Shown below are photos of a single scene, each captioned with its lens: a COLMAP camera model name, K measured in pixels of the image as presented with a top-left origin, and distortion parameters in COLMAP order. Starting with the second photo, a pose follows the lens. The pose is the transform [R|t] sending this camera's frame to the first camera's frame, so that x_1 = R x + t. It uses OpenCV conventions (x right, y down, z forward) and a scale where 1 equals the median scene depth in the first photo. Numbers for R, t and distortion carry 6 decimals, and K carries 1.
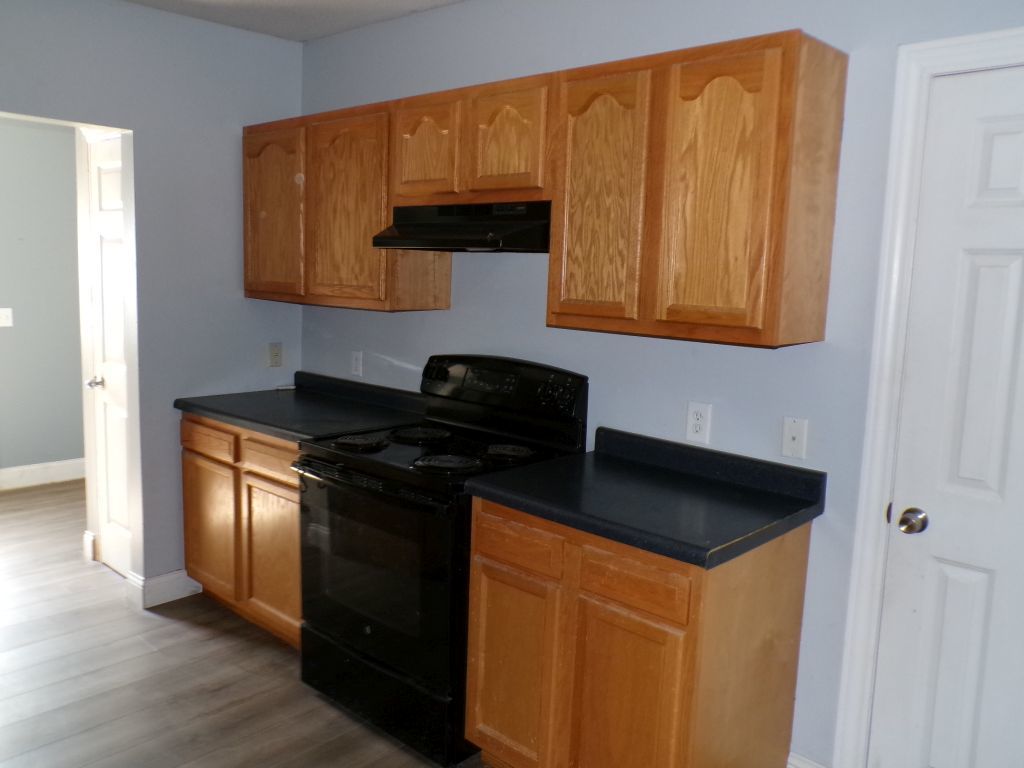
lens RADIAL K [[829.1, 0, 512.3], [0, 829.1, 386.3], [0, 0, 1]] dist [-0.034139, 0.012808]
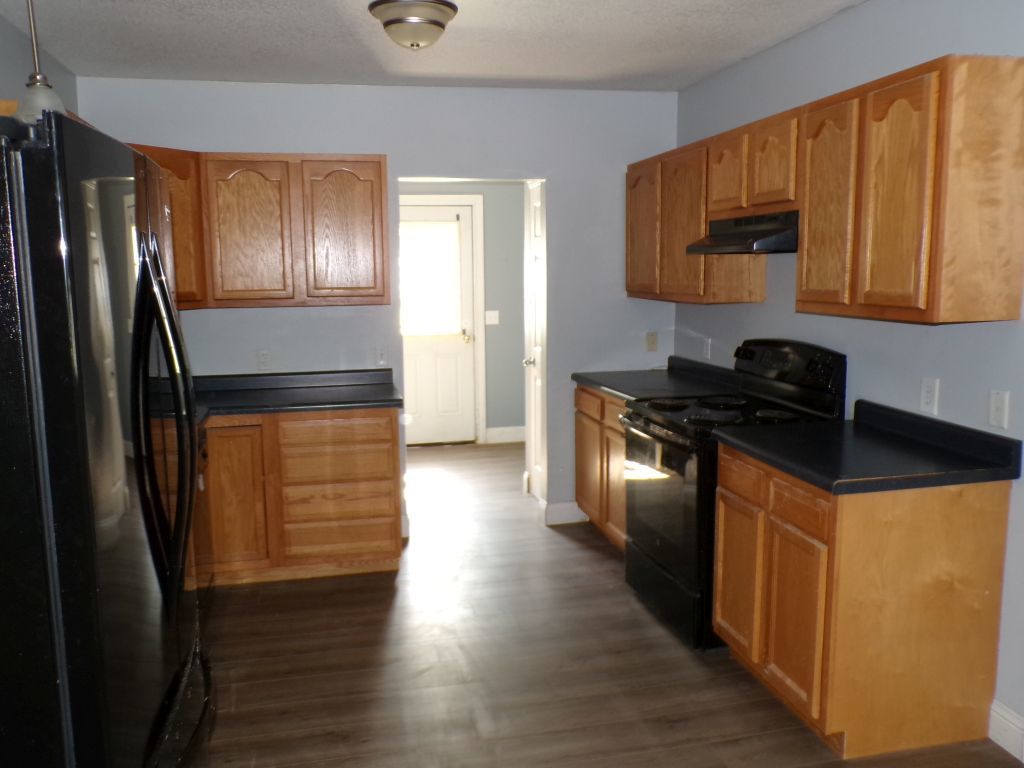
lens RADIAL K [[829.1, 0, 510.9], [0, 829.1, 385.0], [0, 0, 1]] dist [-0.034139, 0.012808]
pose [[0.823841, 0.031133, -0.565966, 0.361073], [-0.034746, 0.999387, 0.004398, 0.041670], [0.565756, 0.016042, 0.824417, -0.228720]]
